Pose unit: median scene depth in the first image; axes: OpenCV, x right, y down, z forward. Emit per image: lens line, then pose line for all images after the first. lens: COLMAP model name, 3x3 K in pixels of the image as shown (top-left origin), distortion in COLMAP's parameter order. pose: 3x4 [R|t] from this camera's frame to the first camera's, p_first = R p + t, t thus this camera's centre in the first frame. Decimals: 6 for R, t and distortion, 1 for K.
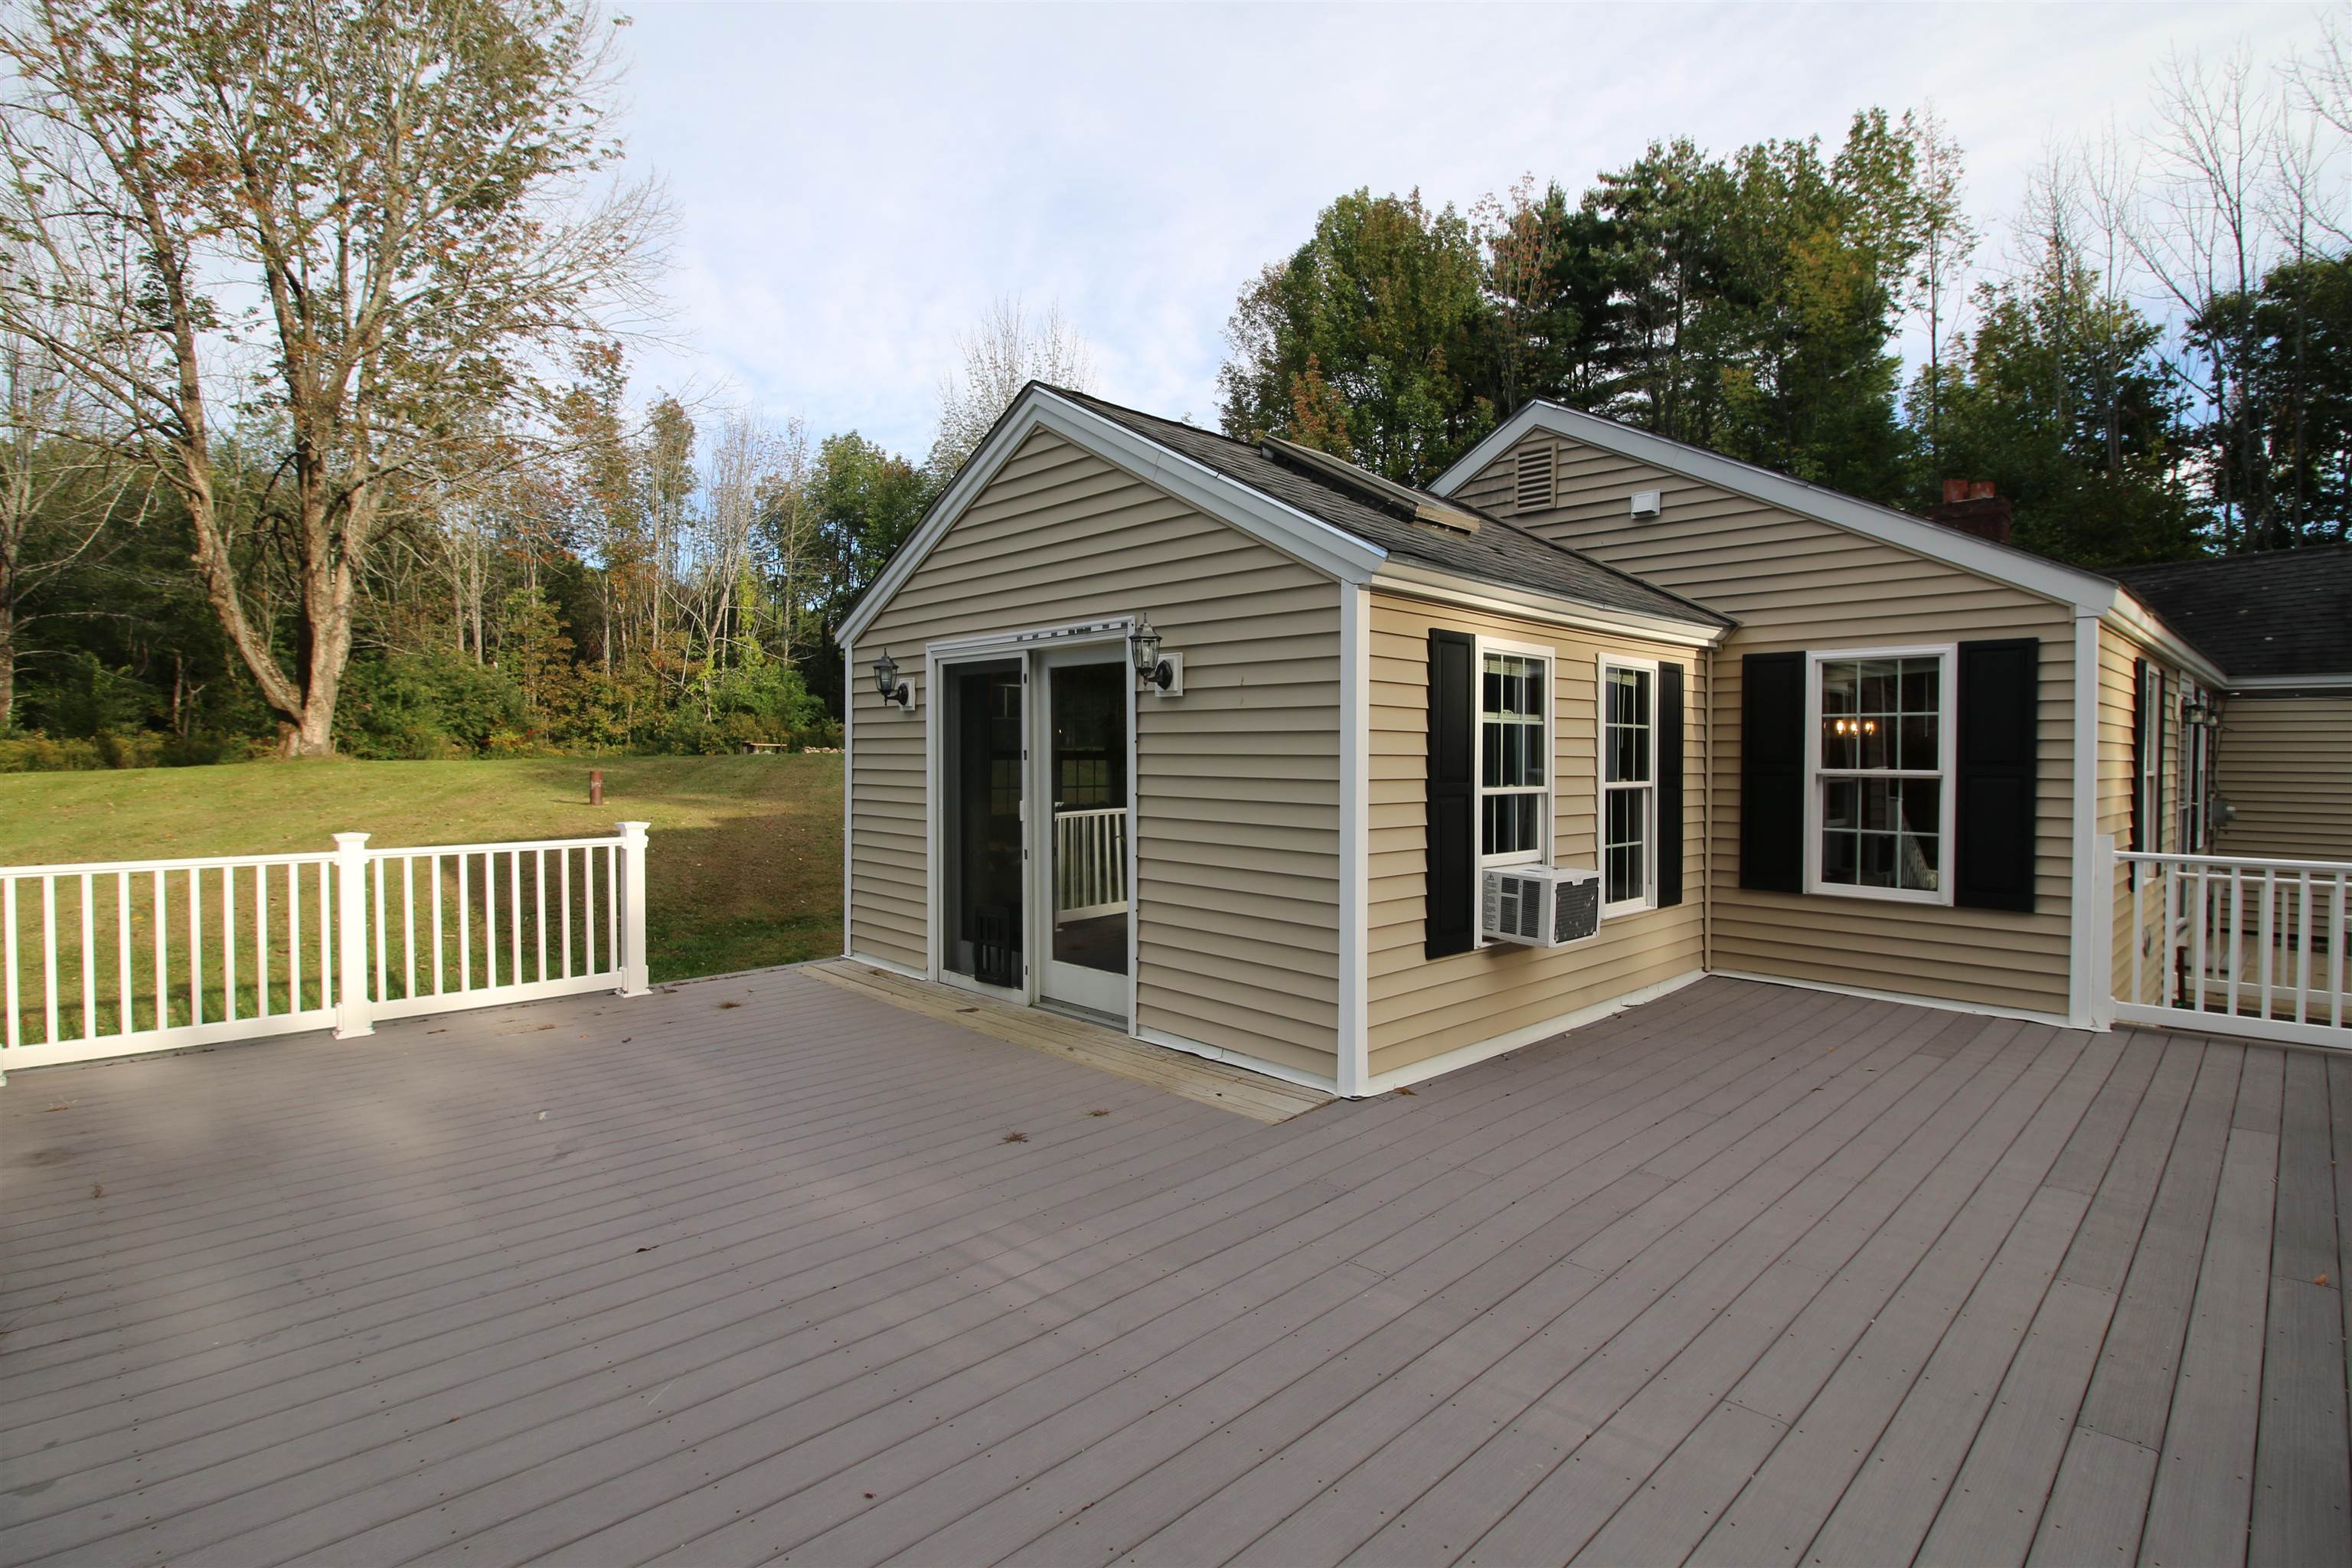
lens RADIAL K [[1093.5, 0, 1176.2], [0, 1093.5, 773.6], [0, 0, 1]] dist [0.000879, -0.012608]
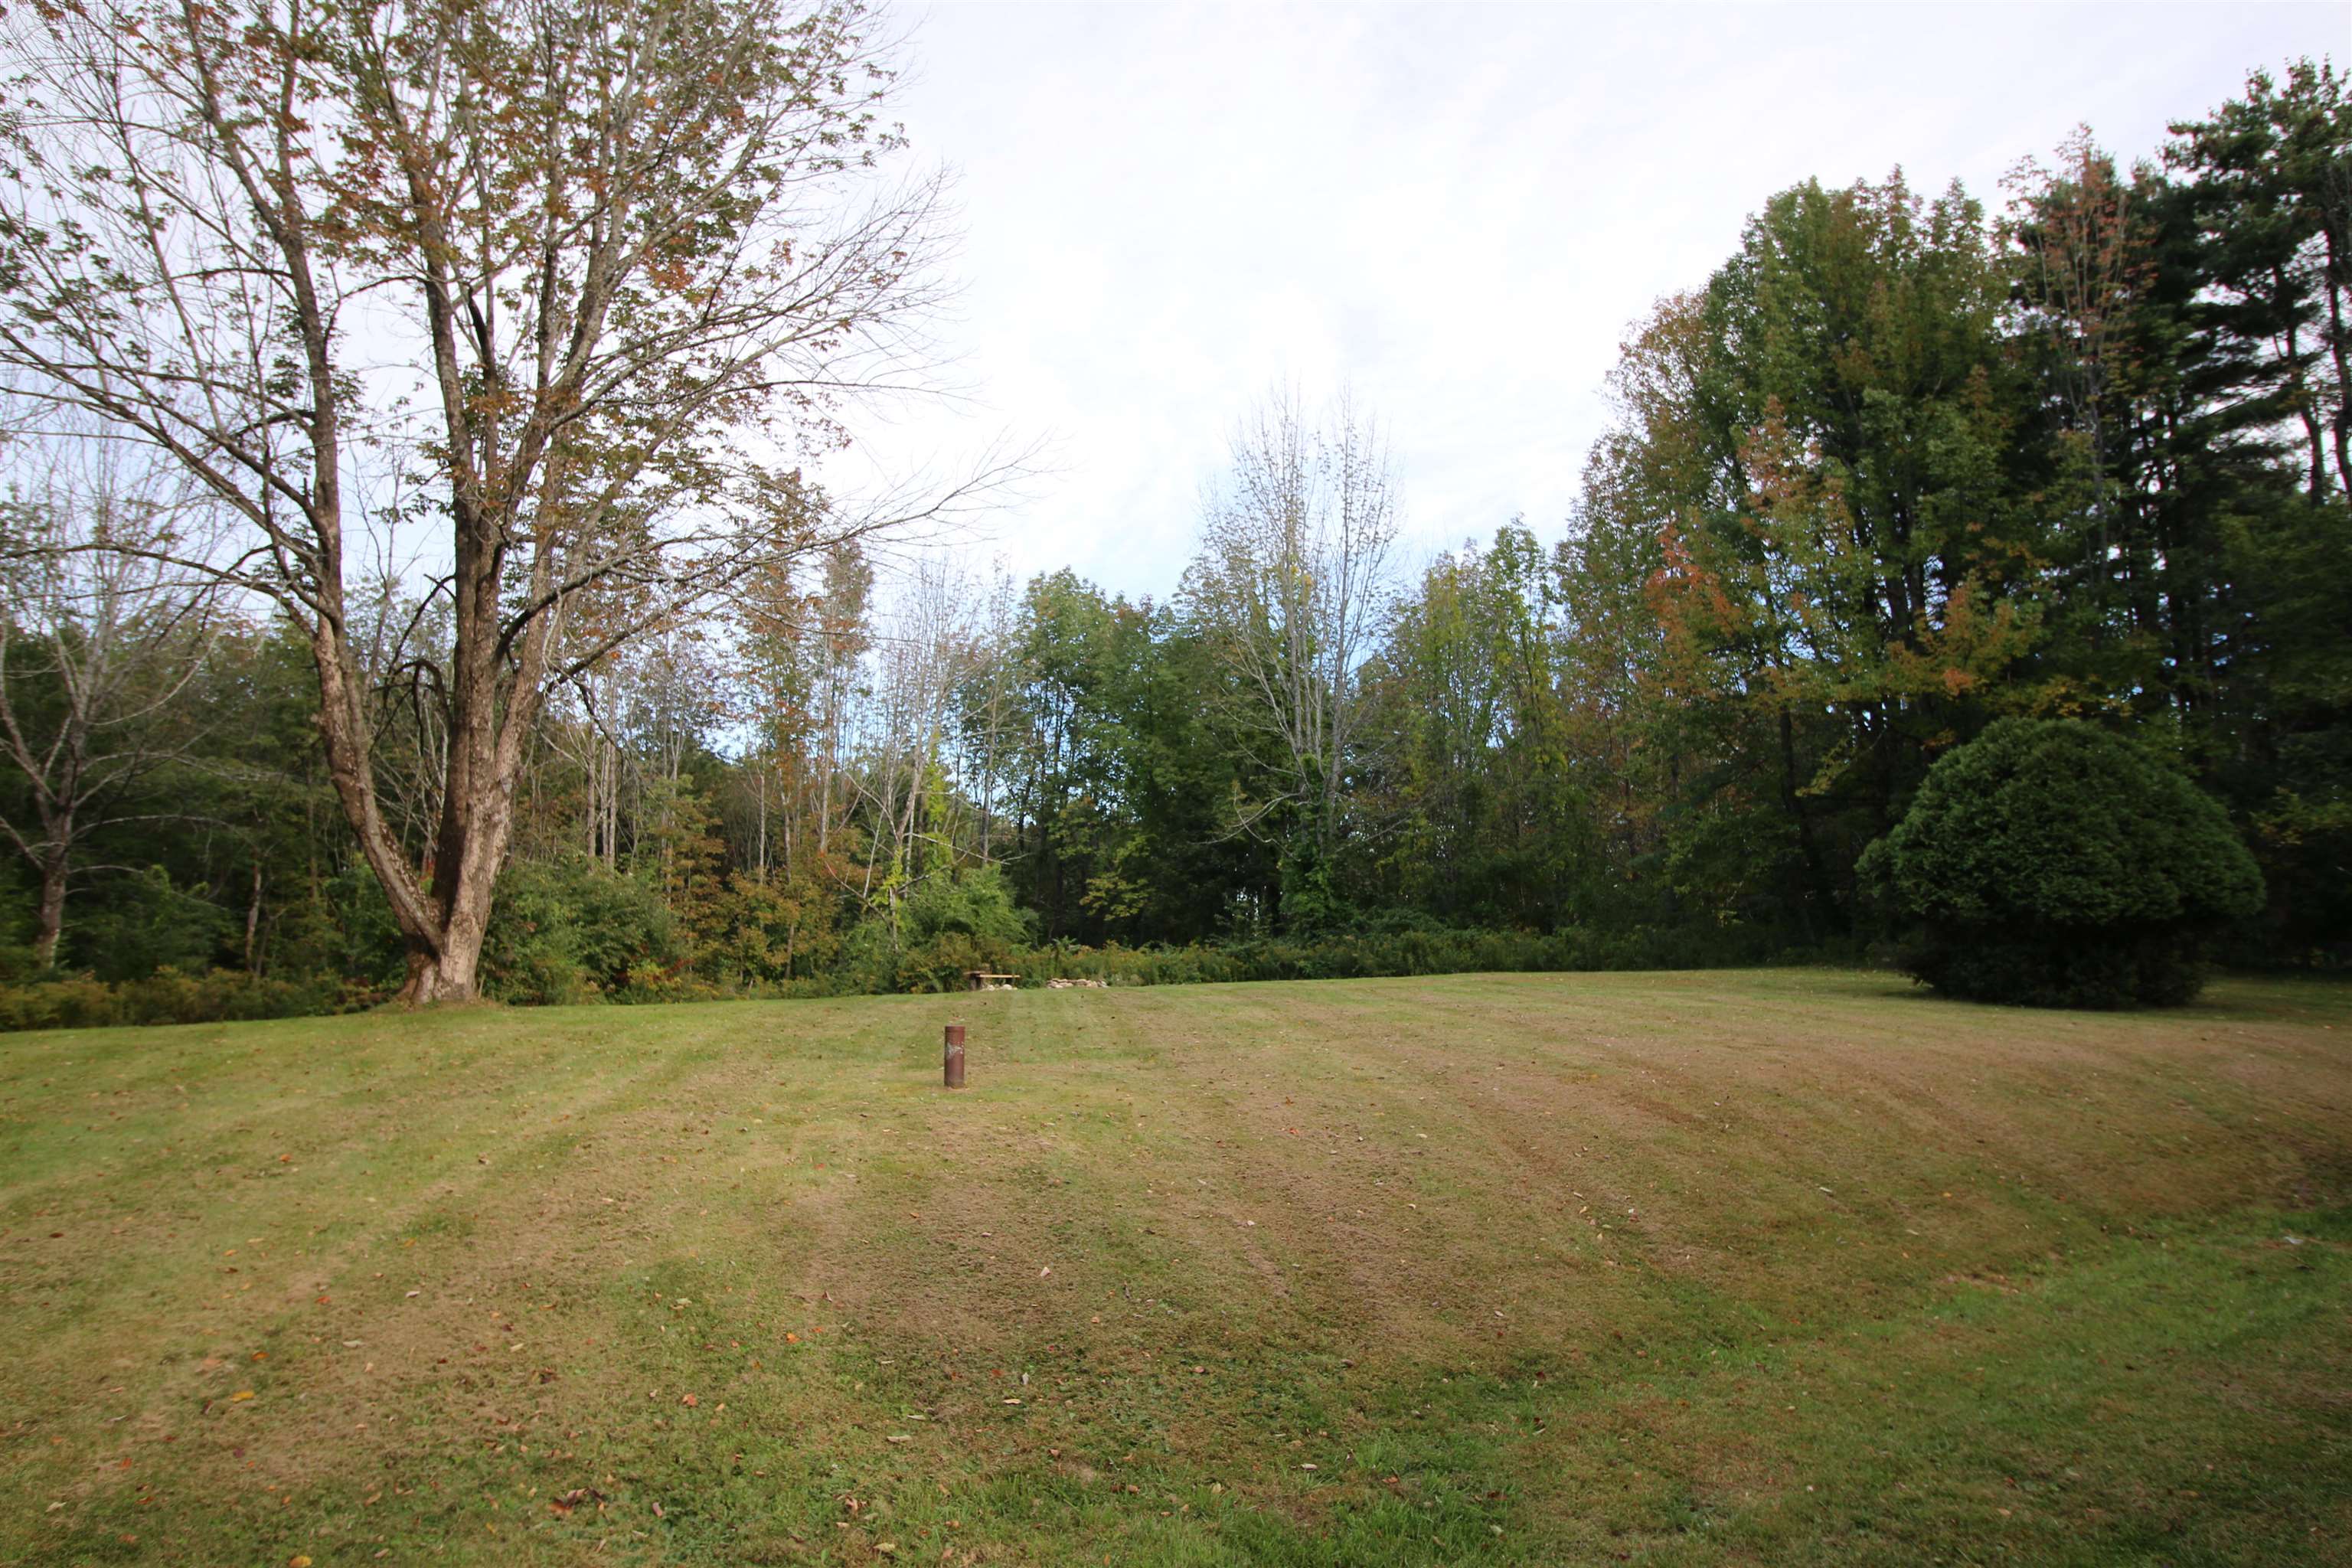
lens RADIAL K [[1462.0, 0, 1233.7], [0, 1462.0, 780.5], [0, 0, 1]] dist [0.019709, -0.027053]
pose [[0.988325, -0.032831, -0.148780, -0.075538], [0.009386, 0.987772, -0.155620, -0.002424], [0.152070, 0.152406, 0.976549, 0.072178]]
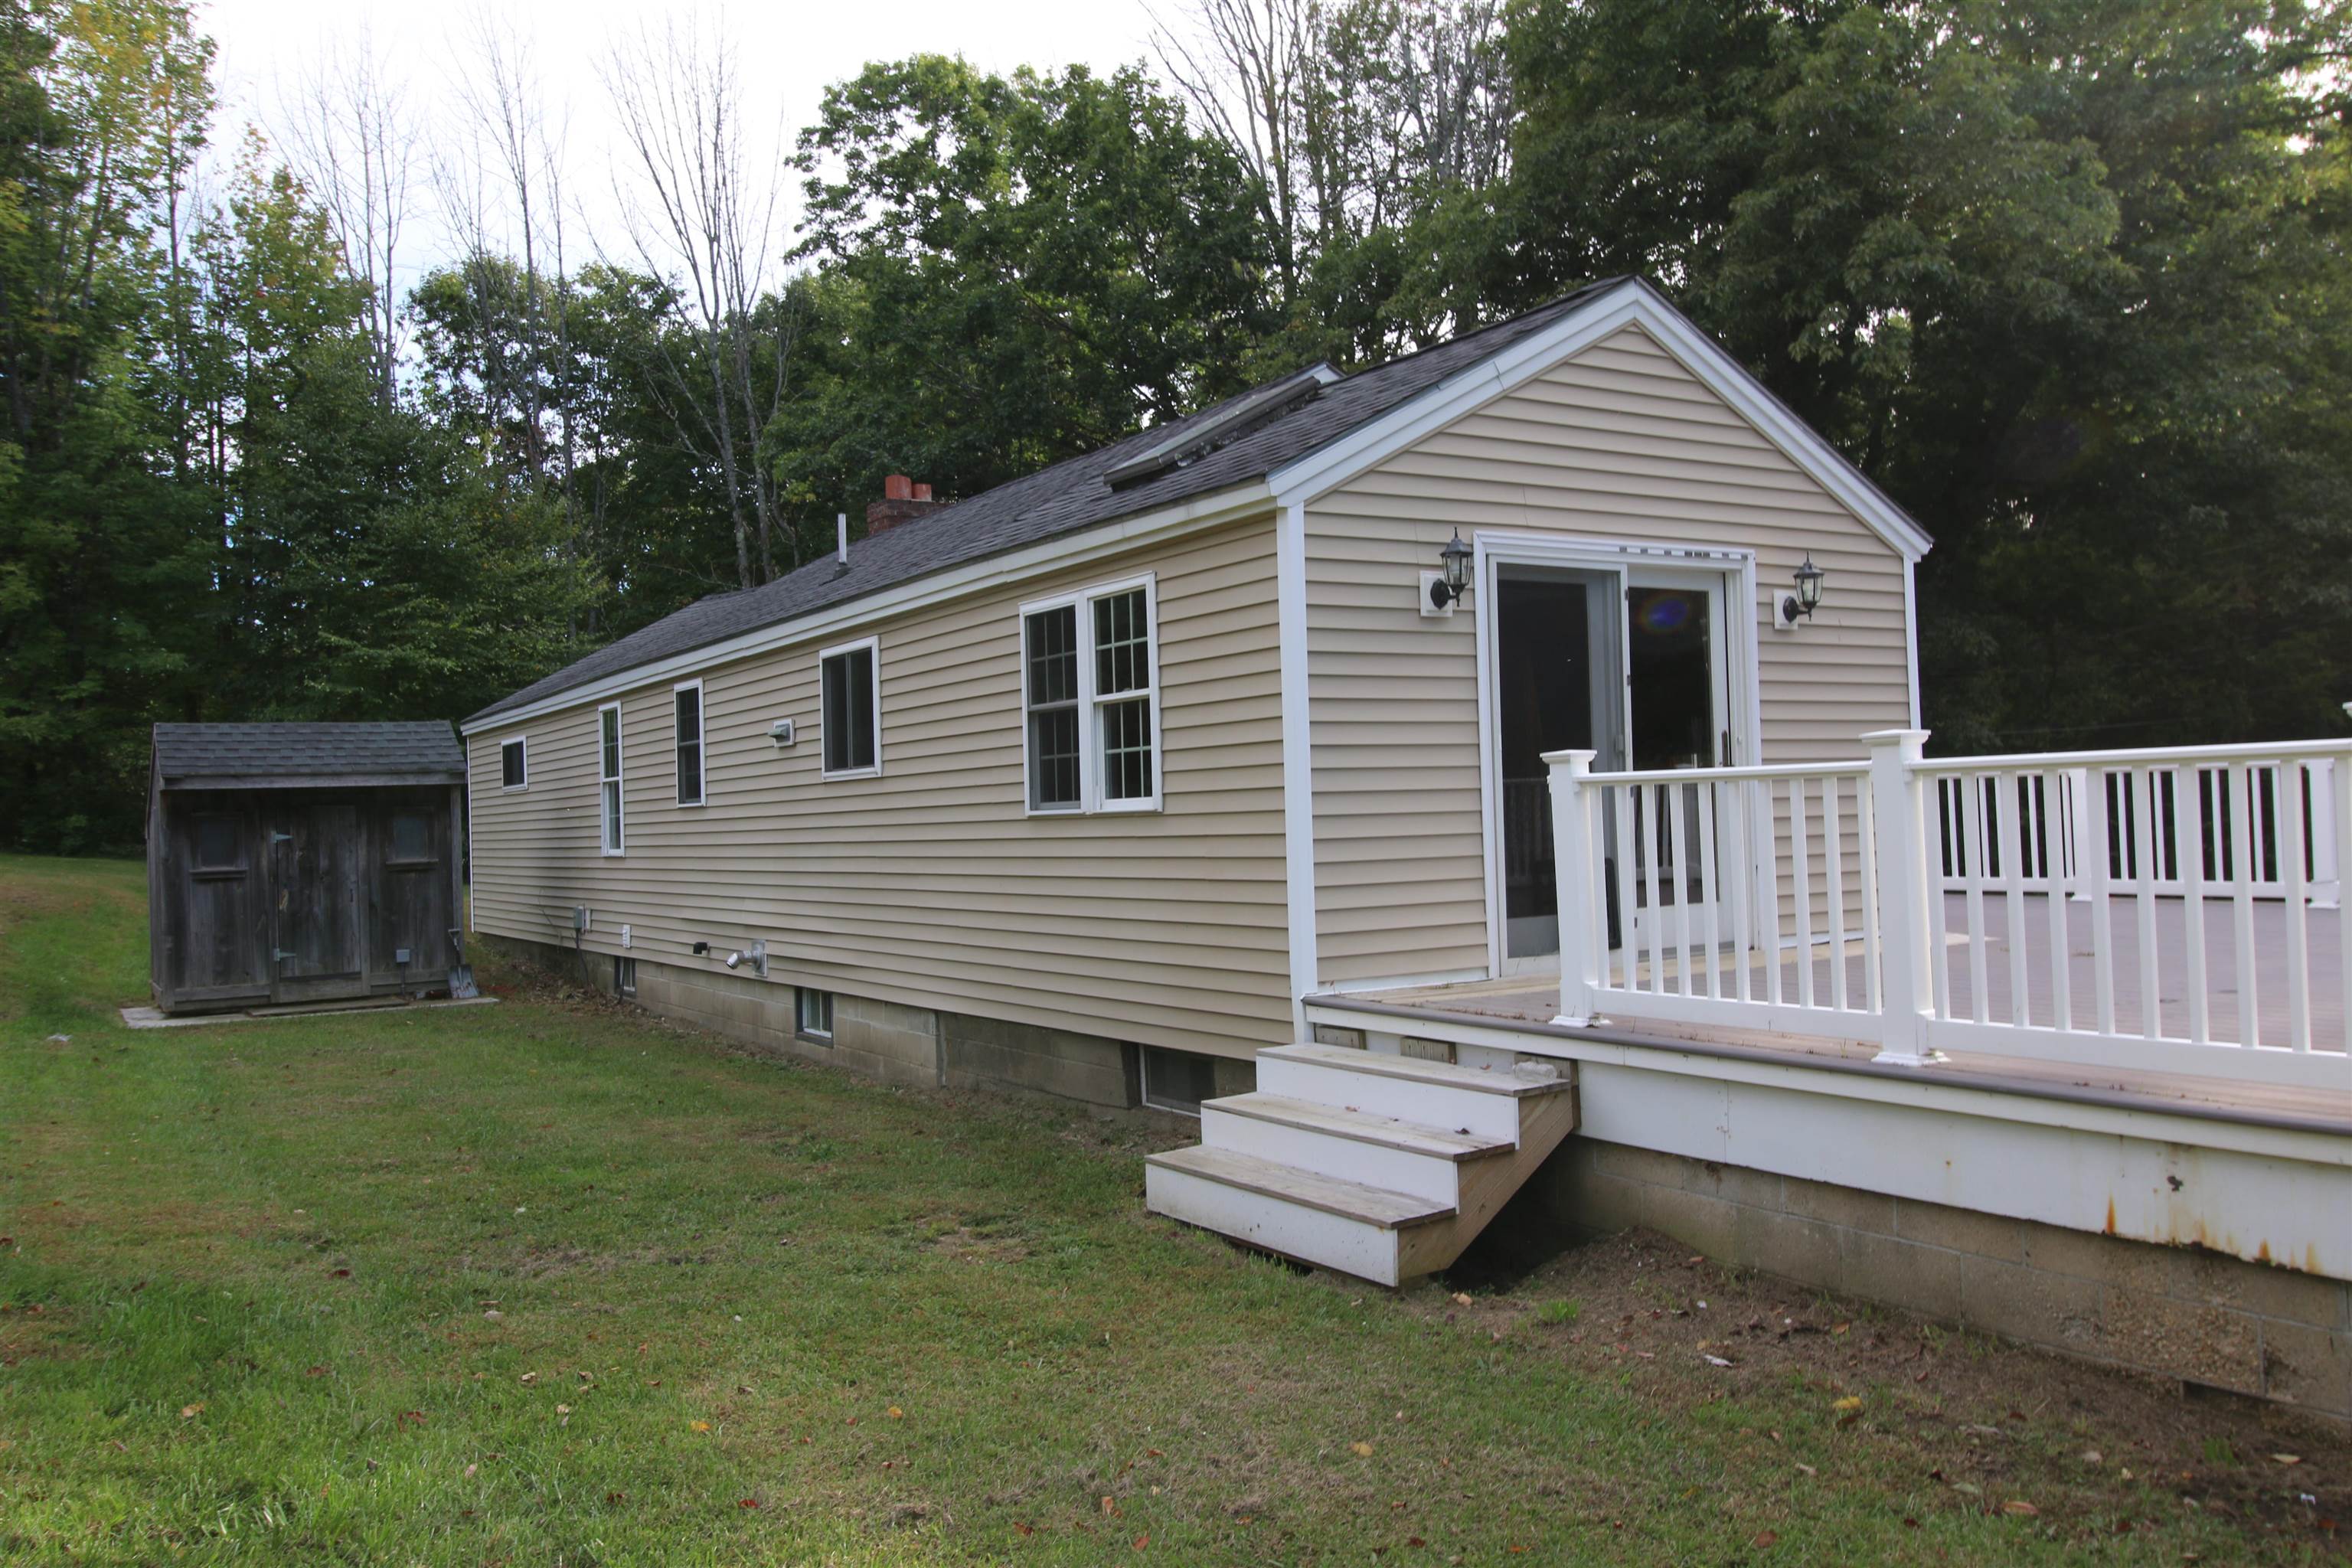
lens RADIAL K [[1779.5, 0, 1170.1], [0, 1779.5, 784.3], [0, 0, 1]] dist [0.004439, 0.002270]
pose [[0.196485, 0.007151, 0.980481, -1.619681], [0.052245, 0.998476, -0.017752, 0.077034], [-0.979114, 0.054713, 0.195812, 1.052183]]
